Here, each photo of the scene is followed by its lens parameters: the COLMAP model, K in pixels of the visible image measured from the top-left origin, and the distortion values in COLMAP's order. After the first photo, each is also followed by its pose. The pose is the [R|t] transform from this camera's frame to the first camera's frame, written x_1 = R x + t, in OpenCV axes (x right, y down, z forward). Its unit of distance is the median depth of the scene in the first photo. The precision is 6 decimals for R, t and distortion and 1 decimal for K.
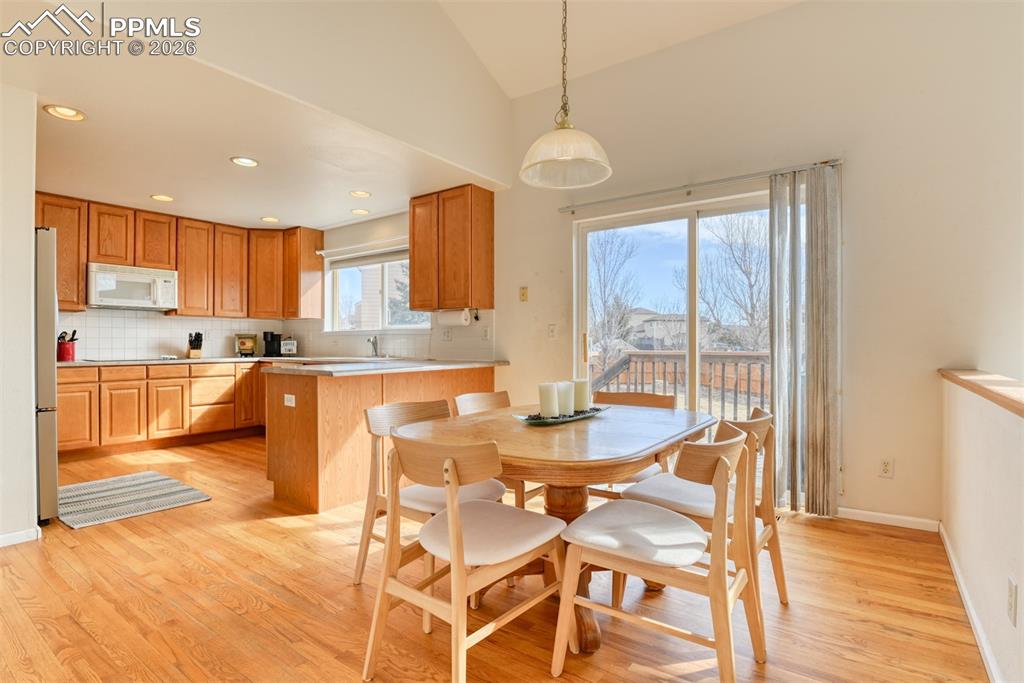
lens RADIAL K [[497.5, 0, 517.4], [0, 497.5, 344.5], [0, 0, 1]] dist [-0.020733, -0.002414]
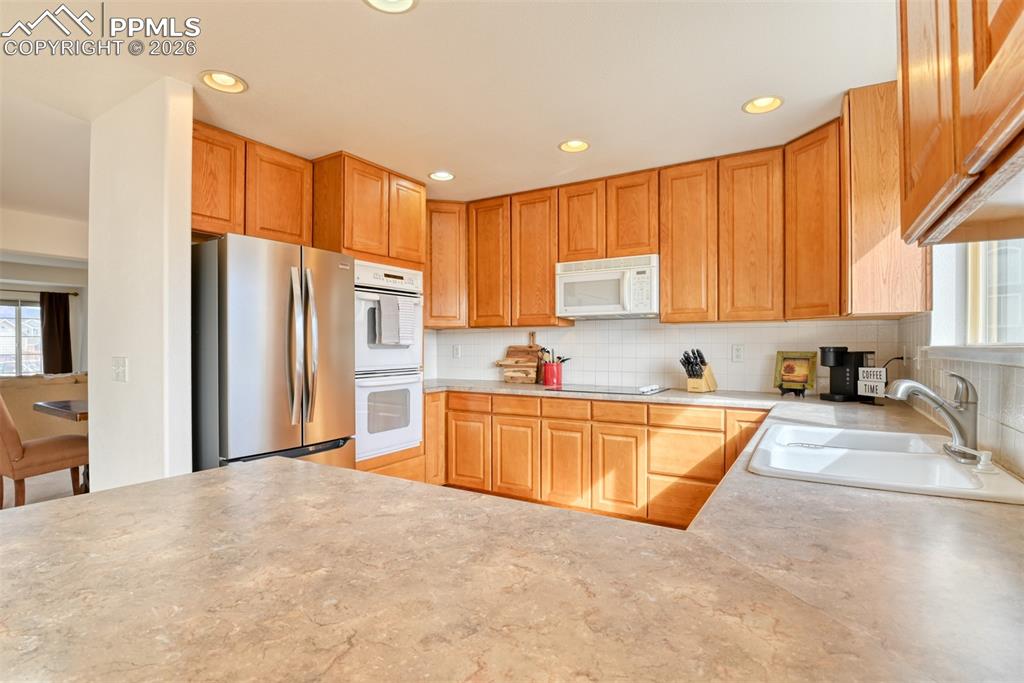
lens RADIAL K [[497.5, 0, 517.1], [0, 497.5, 348.4], [0, 0, 1]] dist [-0.020733, -0.002414]
pose [[0.080229, 0.011637, -0.996709, -0.066075], [0.002034, 0.999928, 0.011838, -0.035176], [0.996774, -0.002977, 0.080200, 0.772538]]
